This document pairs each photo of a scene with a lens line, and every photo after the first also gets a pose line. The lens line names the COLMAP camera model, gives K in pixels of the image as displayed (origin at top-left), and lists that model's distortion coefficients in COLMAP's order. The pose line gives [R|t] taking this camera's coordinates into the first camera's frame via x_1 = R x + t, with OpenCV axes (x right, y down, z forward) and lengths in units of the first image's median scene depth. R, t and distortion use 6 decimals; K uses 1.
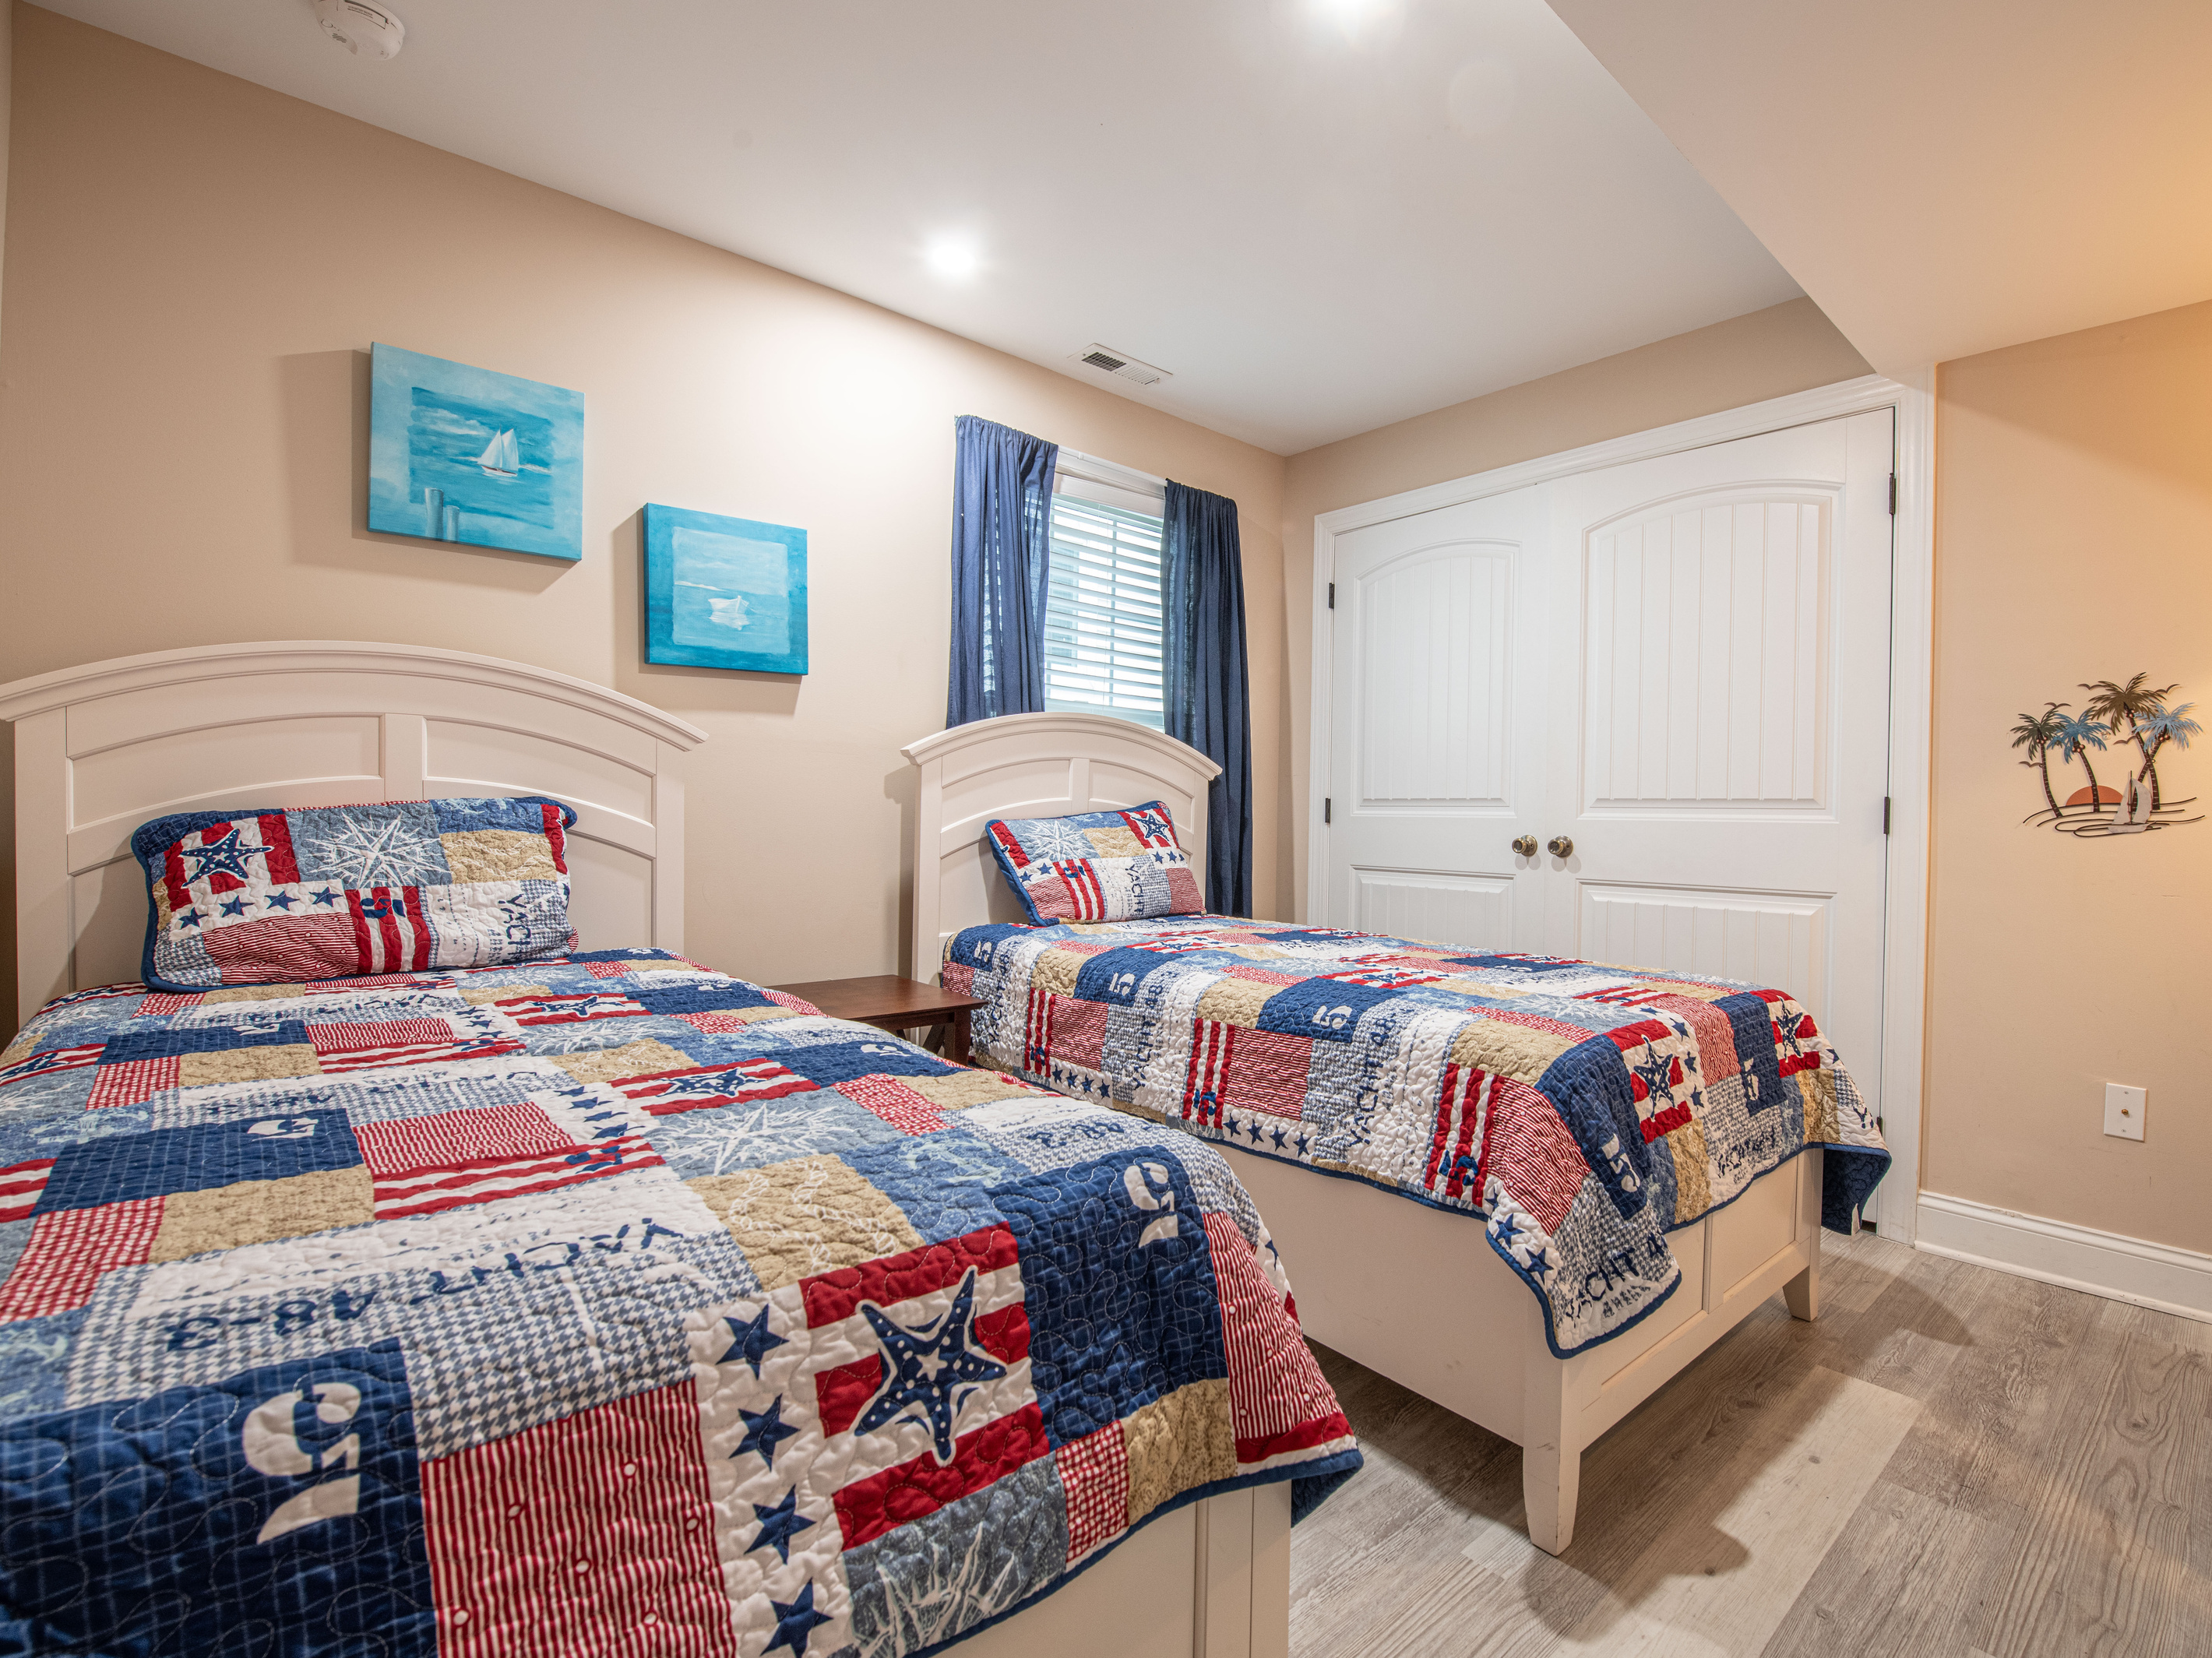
lens RADIAL K [[987.0, 0, 1071.4], [0, 987.0, 824.9], [0, 0, 1]] dist [-0.010959, -0.004131]
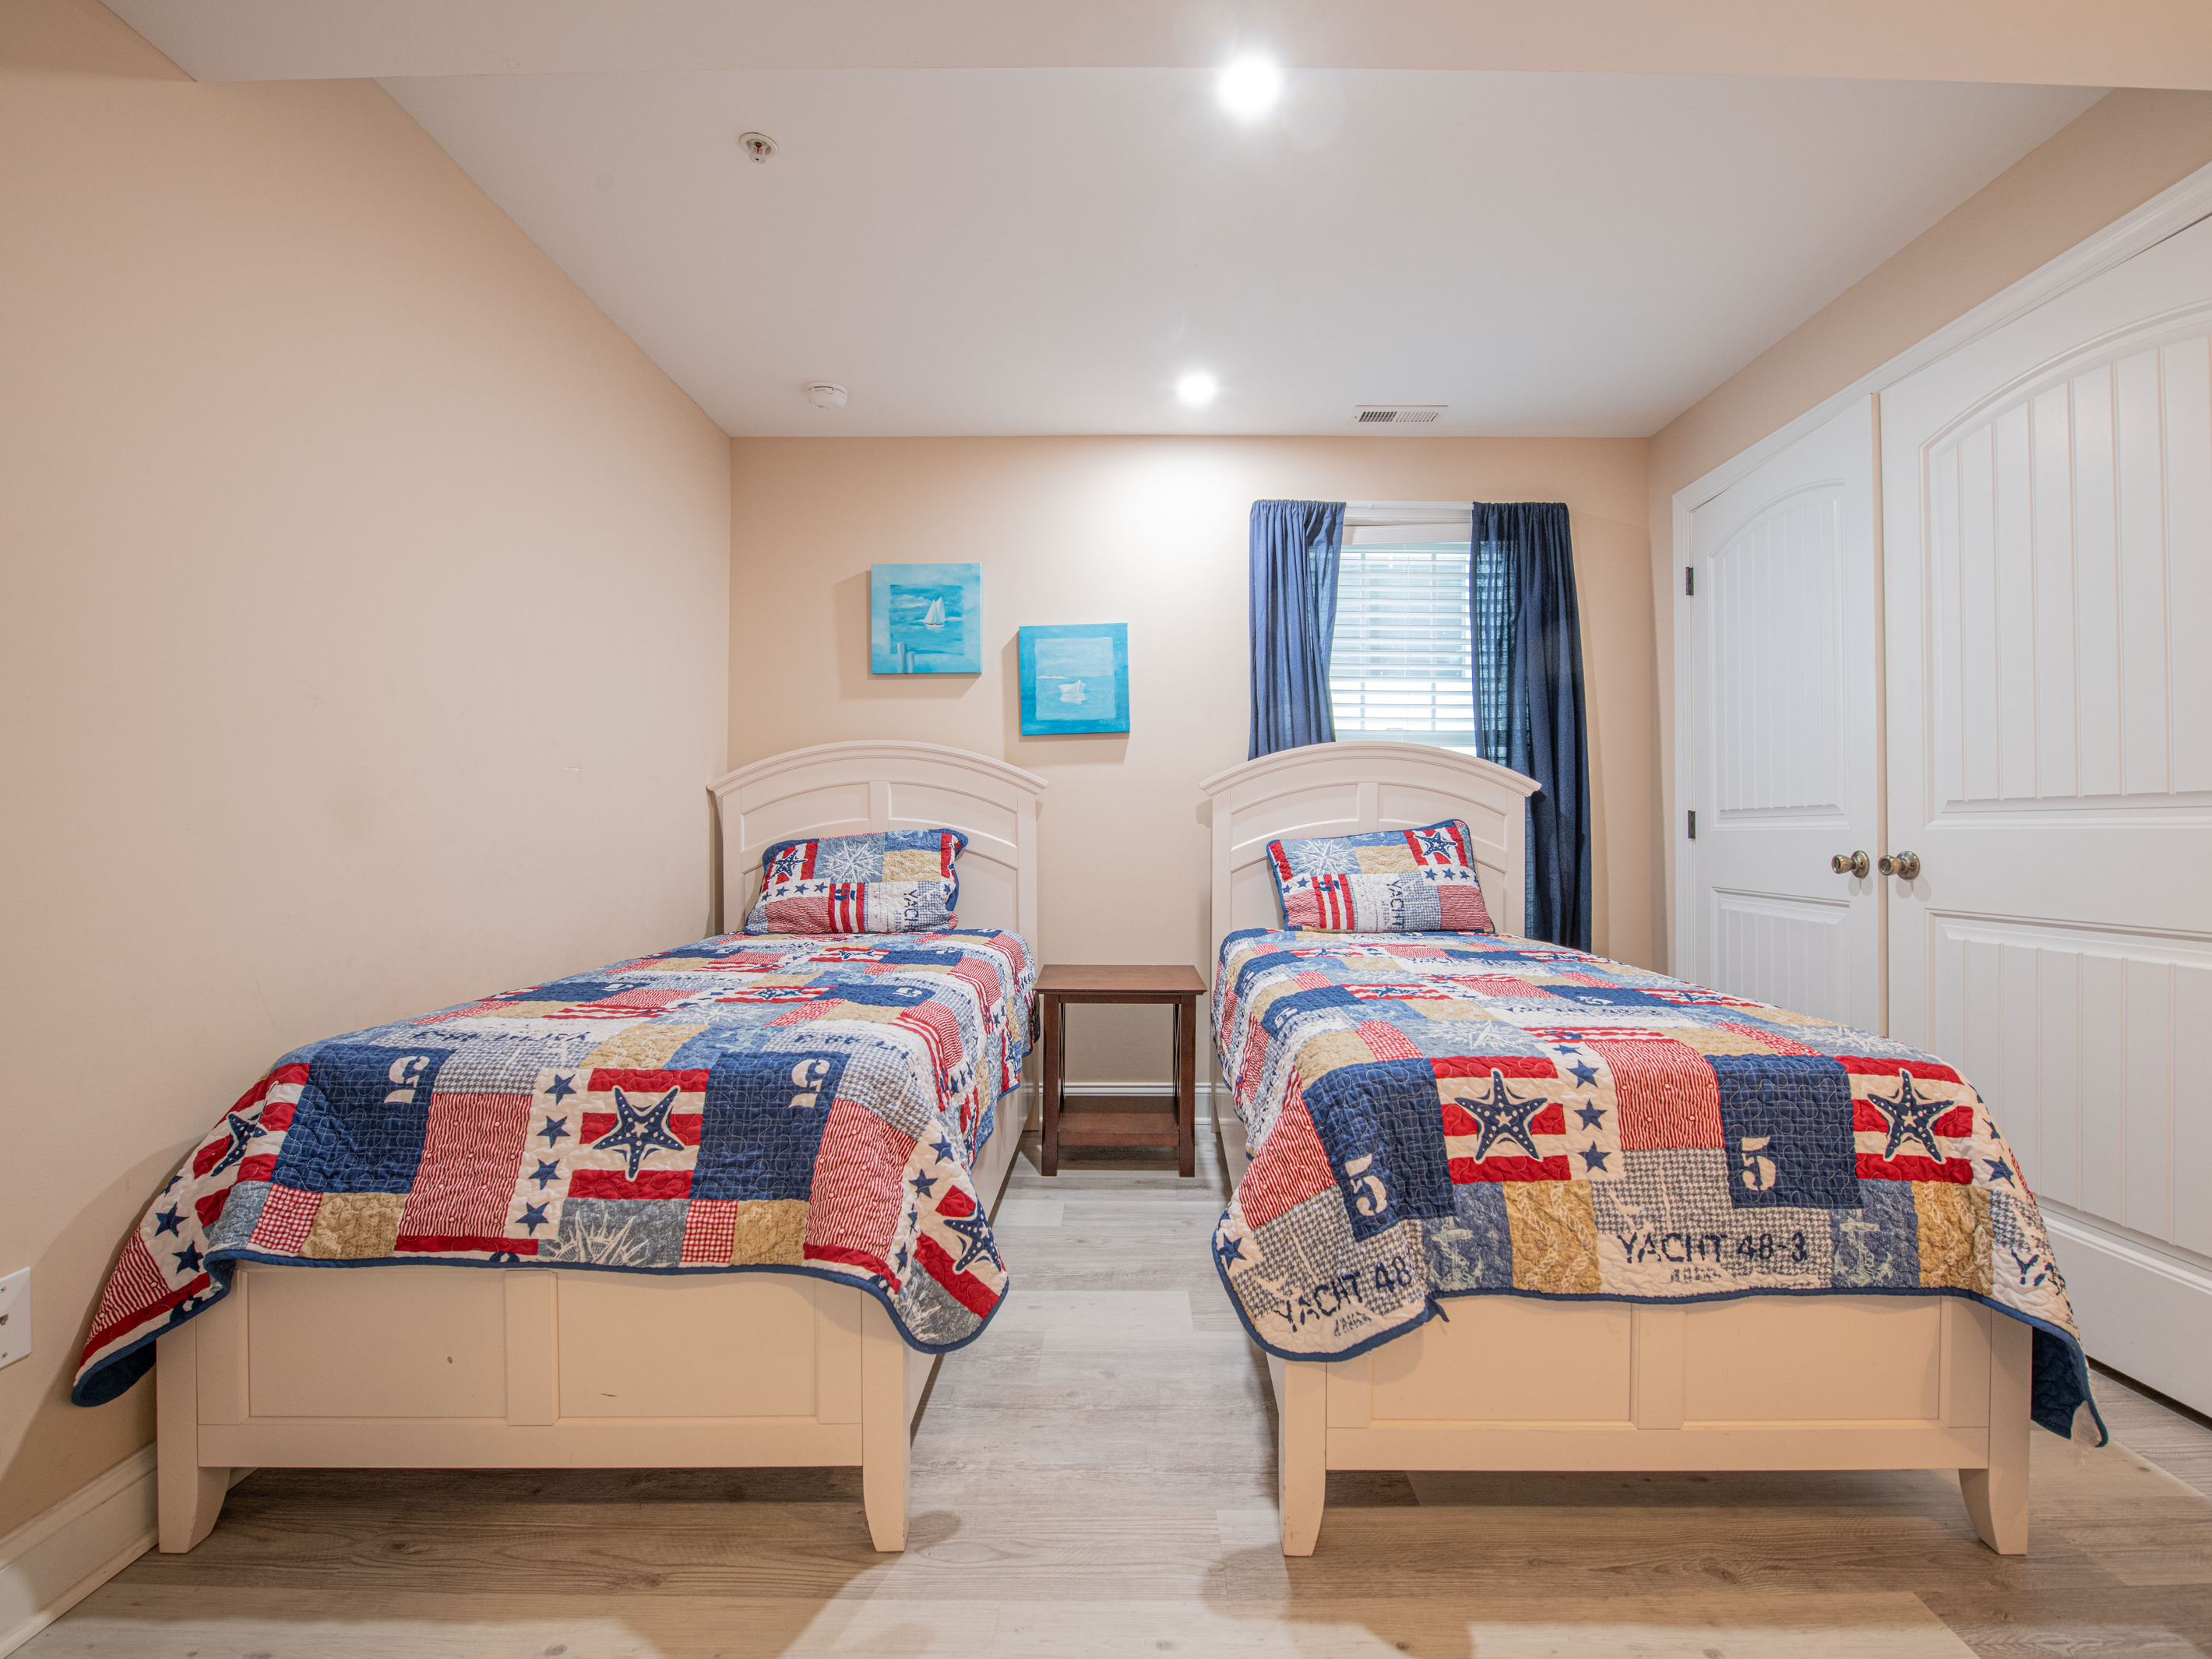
lens RADIAL K [[789.1, 0, 948.3], [0, 789.1, 829.0], [0, 0, 1]] dist [-0.008782, 0.002639]
pose [[0.758640, -0.020943, -0.651173, 0.266897], [0.006149, 0.999669, -0.024987, 0.003334], [0.651481, 0.014953, 0.758518, 0.047644]]
